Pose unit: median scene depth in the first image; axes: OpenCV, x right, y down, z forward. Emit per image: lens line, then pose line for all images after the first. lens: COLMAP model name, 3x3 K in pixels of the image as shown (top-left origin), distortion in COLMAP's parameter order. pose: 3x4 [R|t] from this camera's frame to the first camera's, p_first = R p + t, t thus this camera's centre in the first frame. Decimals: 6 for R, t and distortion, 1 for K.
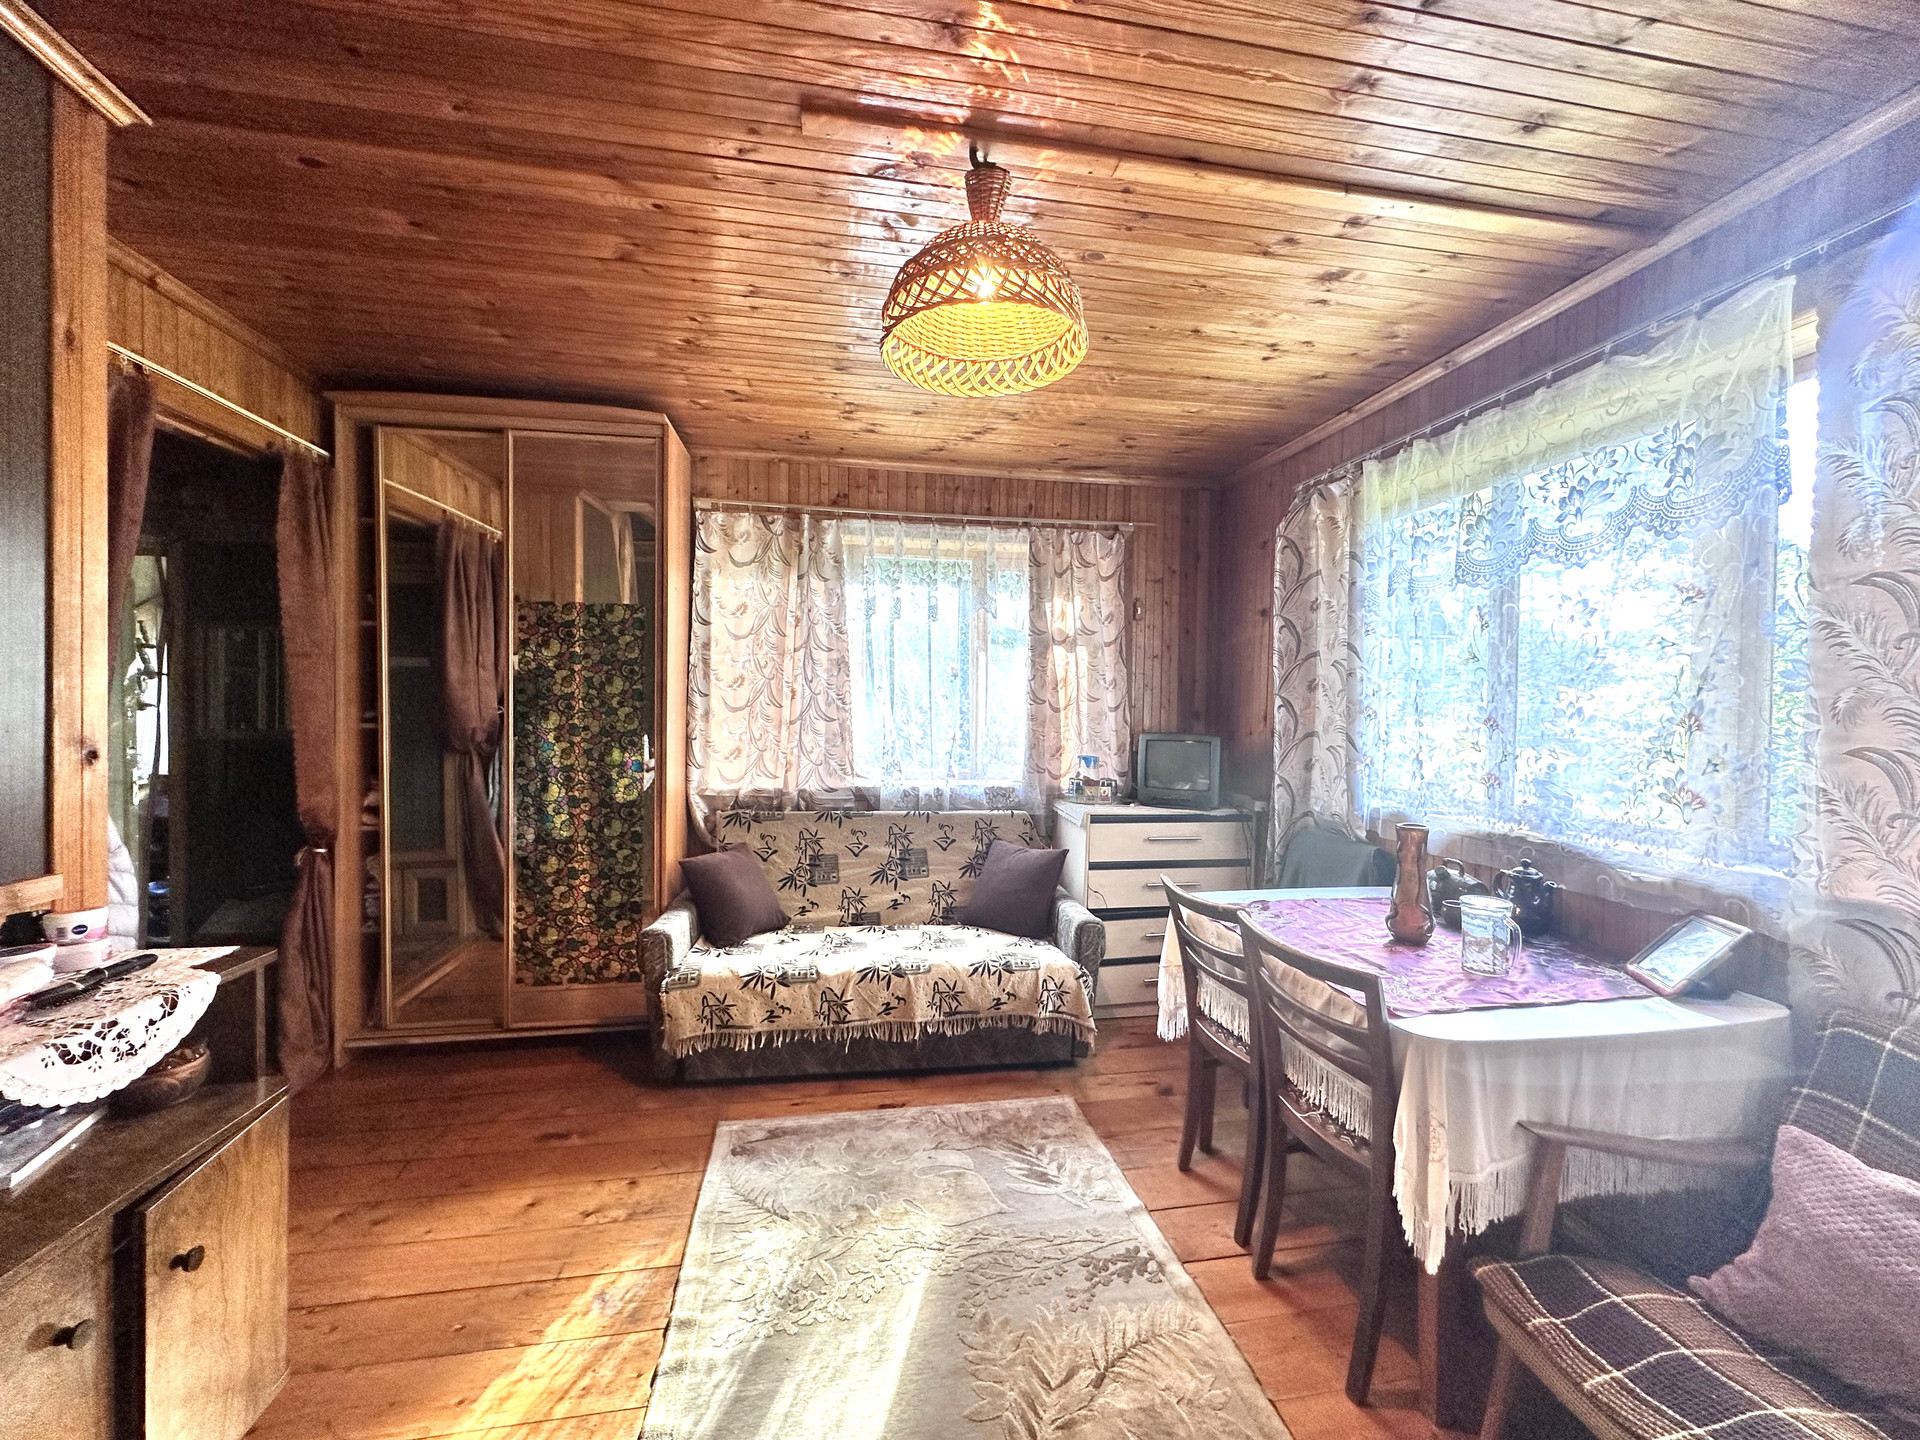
lens RADIAL K [[763.1, 0, 962.3], [0, 763.1, 719.0], [0, 0, 1]] dist [-0.002564, -0.000002]
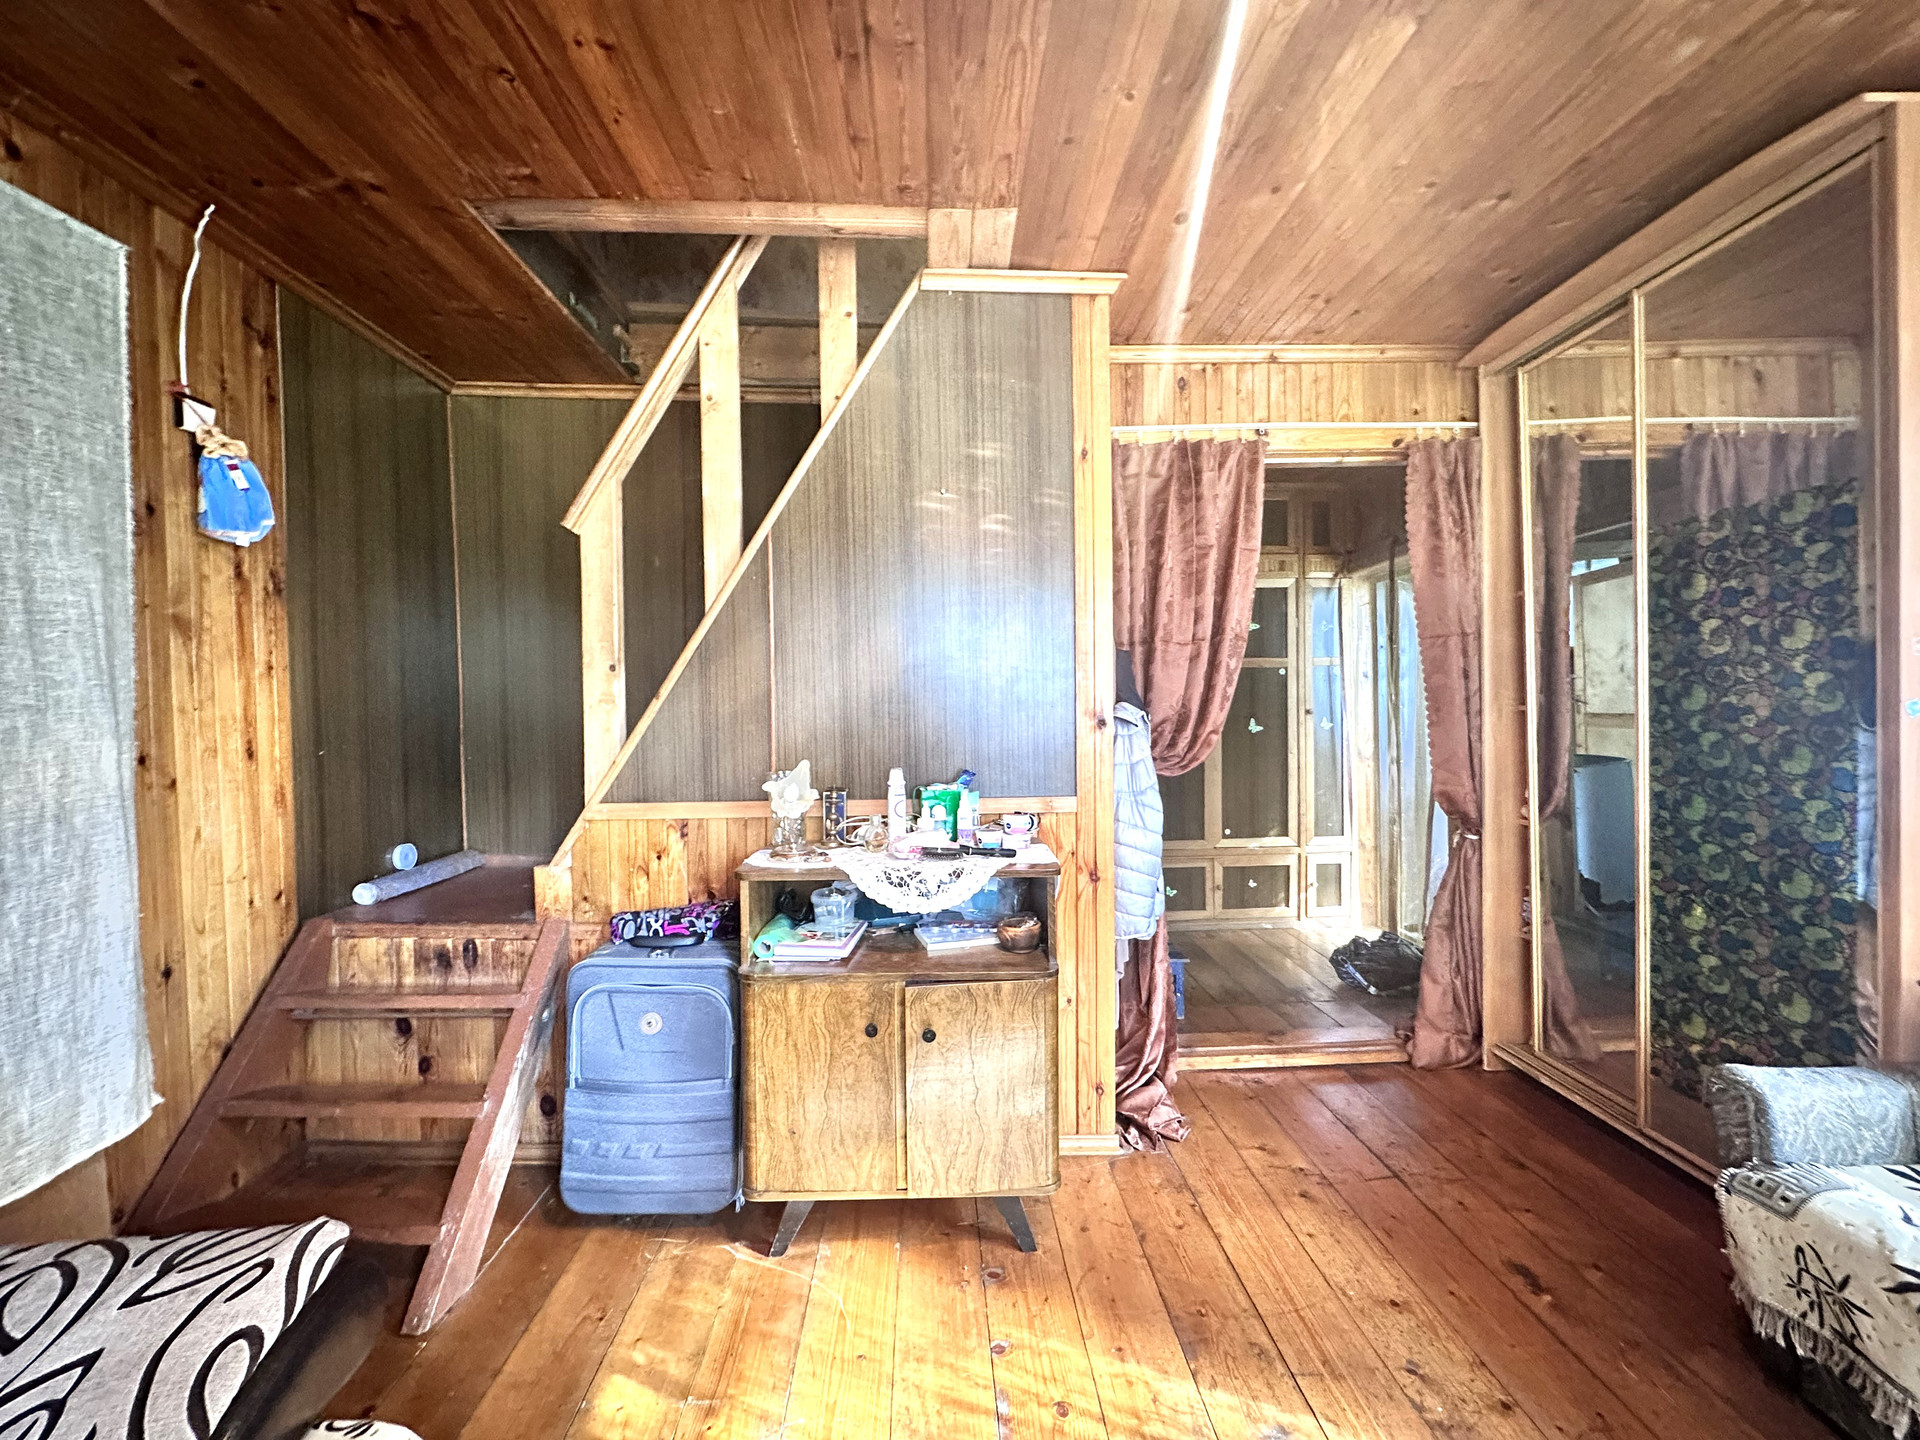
lens RADIAL K [[763.1, 0, 964.7], [0, 763.1, 718.8], [0, 0, 1]] dist [-0.002564, -0.000002]
pose [[-0.138001, 0.007491, -0.990404, 0.221964], [0.000311, 0.999972, 0.007520, 0.015971], [0.990432, 0.000729, -0.138000, 0.526674]]
